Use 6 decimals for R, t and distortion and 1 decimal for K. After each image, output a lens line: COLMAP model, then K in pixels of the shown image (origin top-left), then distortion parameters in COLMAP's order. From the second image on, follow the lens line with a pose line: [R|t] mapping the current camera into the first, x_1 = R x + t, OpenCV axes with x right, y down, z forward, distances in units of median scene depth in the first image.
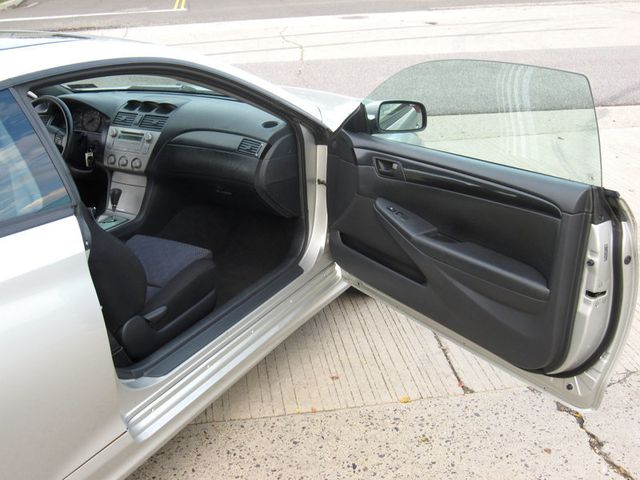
lens RADIAL K [[728.8, 0, 320.0], [0, 728.8, 240.0], [0, 0, 1]] dist [-0.097771, 0.000601]
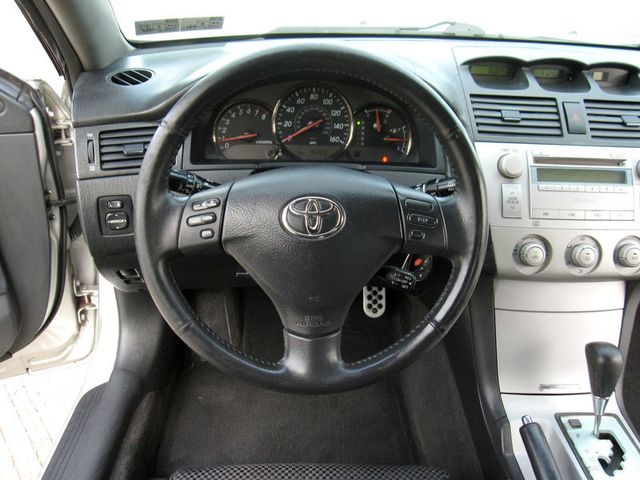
lens RADIAL K [[531.0, 0, 320.0], [0, 531.0, 240.0], [0, 0, 1]] dist [-0.067218, 0.004901]
pose [[0.847857, -0.206029, 0.488560, -0.482788], [0.142590, 0.976073, 0.164163, -0.168696], [-0.510693, -0.069523, 0.856948, 0.859461]]
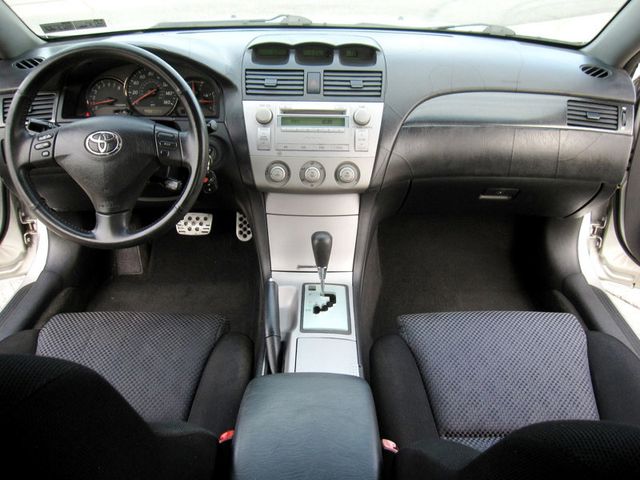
lens RADIAL K [[533.0, 0, 320.0], [0, 533.0, 240.0], [0, 0, 1]] dist [-0.041495, -0.002104]
pose [[0.868409, -0.223730, 0.442505, -0.435501], [0.152882, 0.969754, 0.190276, -0.131757], [-0.471691, -0.097587, 0.876347, 0.678348]]
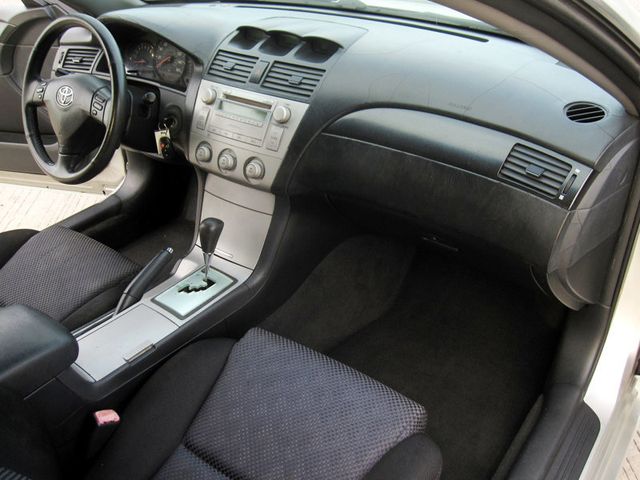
lens RADIAL K [[613.5, 0, 320.0], [0, 613.5, 240.0], [0, 0, 1]] dist [-0.064319, 0.026245]
pose [[0.991835, 0.065622, -0.109350, -0.161940], [-0.044733, 0.981990, 0.183563, -0.134004], [0.119426, -0.177172, 0.976907, 0.595952]]
